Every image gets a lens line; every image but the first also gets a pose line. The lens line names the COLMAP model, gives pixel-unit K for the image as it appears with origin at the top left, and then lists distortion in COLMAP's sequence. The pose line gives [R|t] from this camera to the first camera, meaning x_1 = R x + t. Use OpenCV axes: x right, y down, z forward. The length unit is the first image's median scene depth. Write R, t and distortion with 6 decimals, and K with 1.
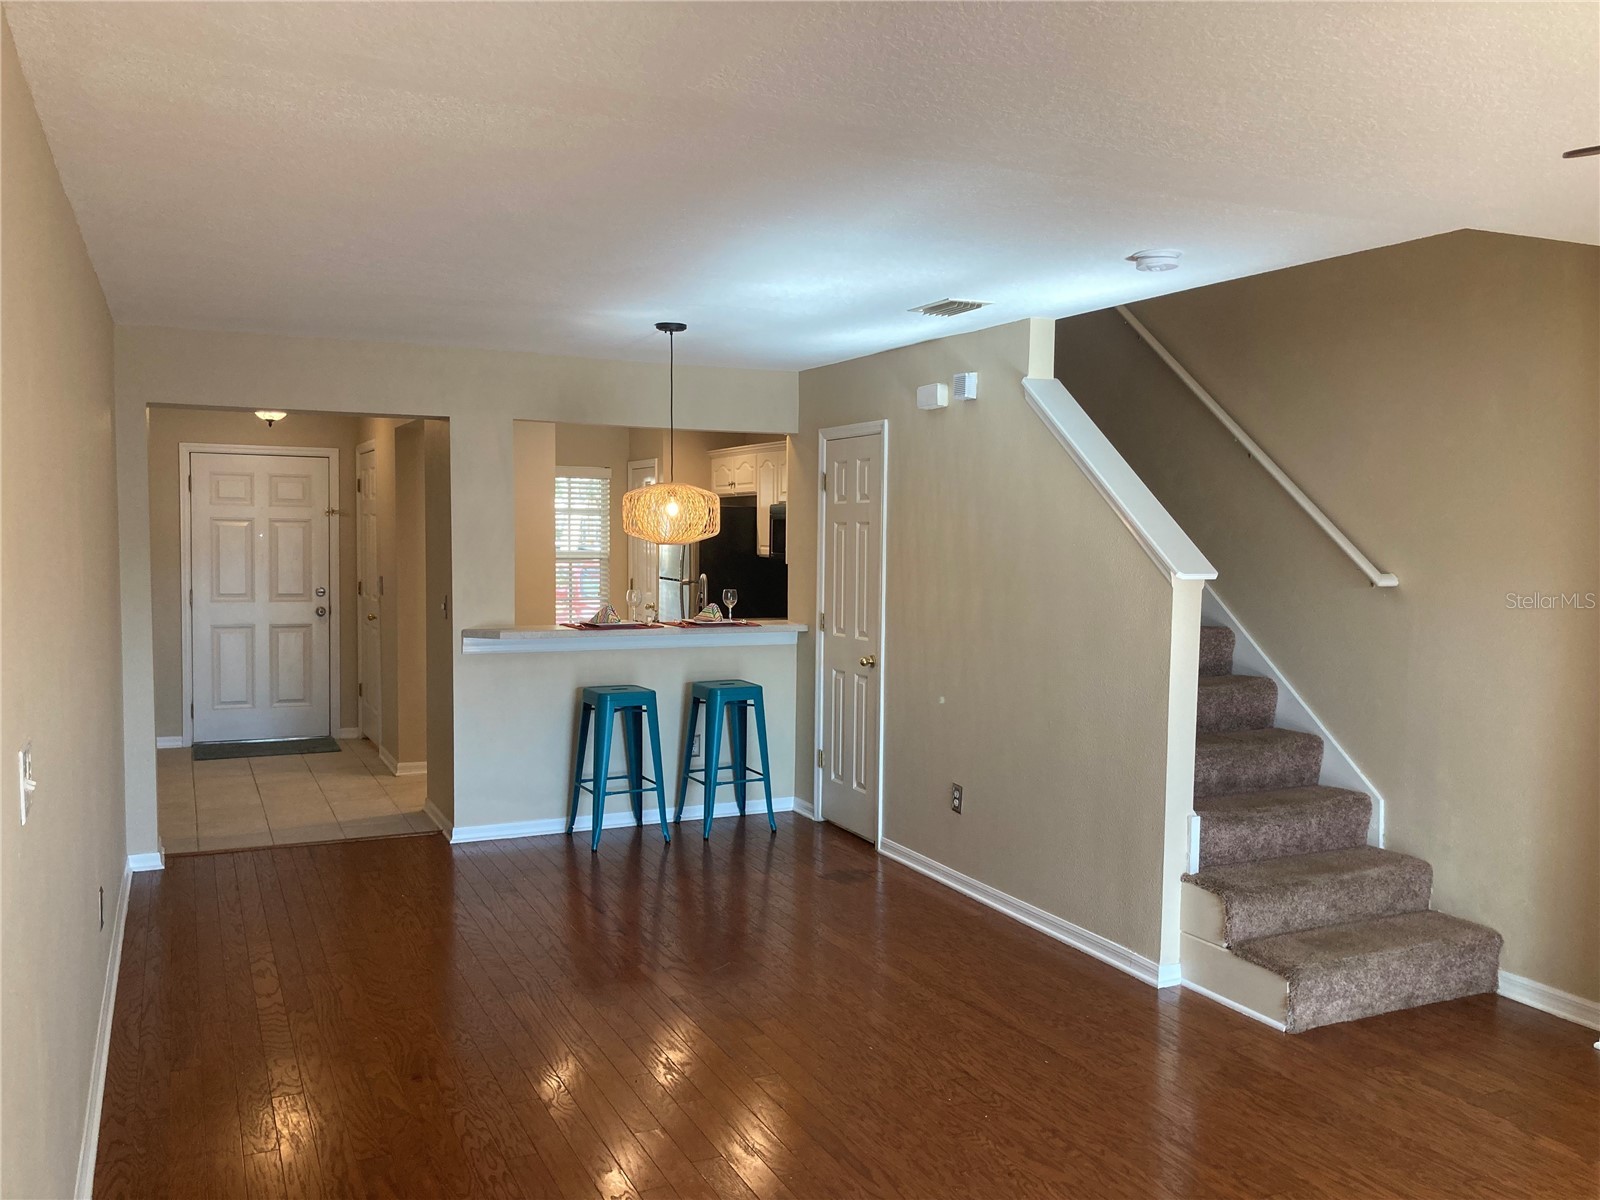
lens RADIAL K [[1334.8, 0, 800.0], [0, 1334.8, 600.0], [0, 0, 1]] dist [0.072680, -0.003907]
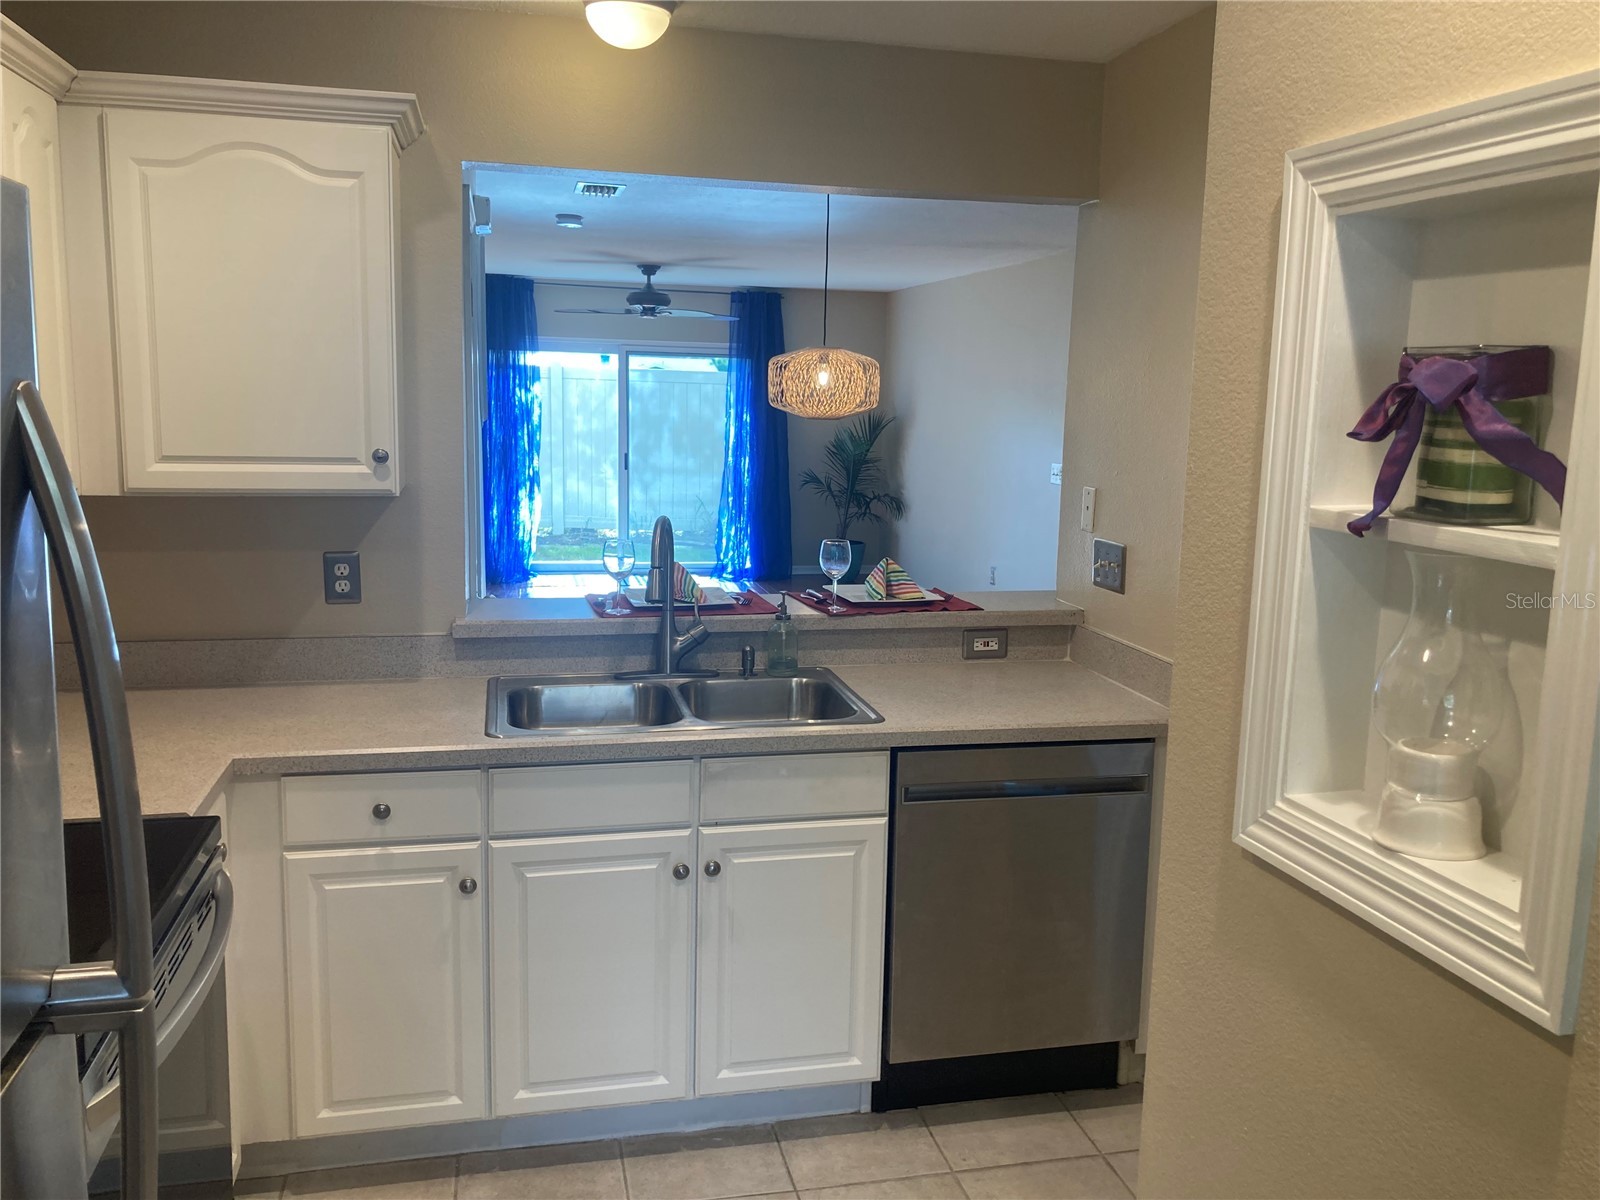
lens RADIAL K [[1334.8, 0, 800.0], [0, 1334.8, 600.0], [0, 0, 1]] dist [0.072680, -0.003907]
pose [[-0.975251, -0.069320, 0.209953, -0.266844], [-0.023420, 0.976627, 0.213663, -0.110759], [-0.219856, 0.203458, -0.954080, 1.824920]]
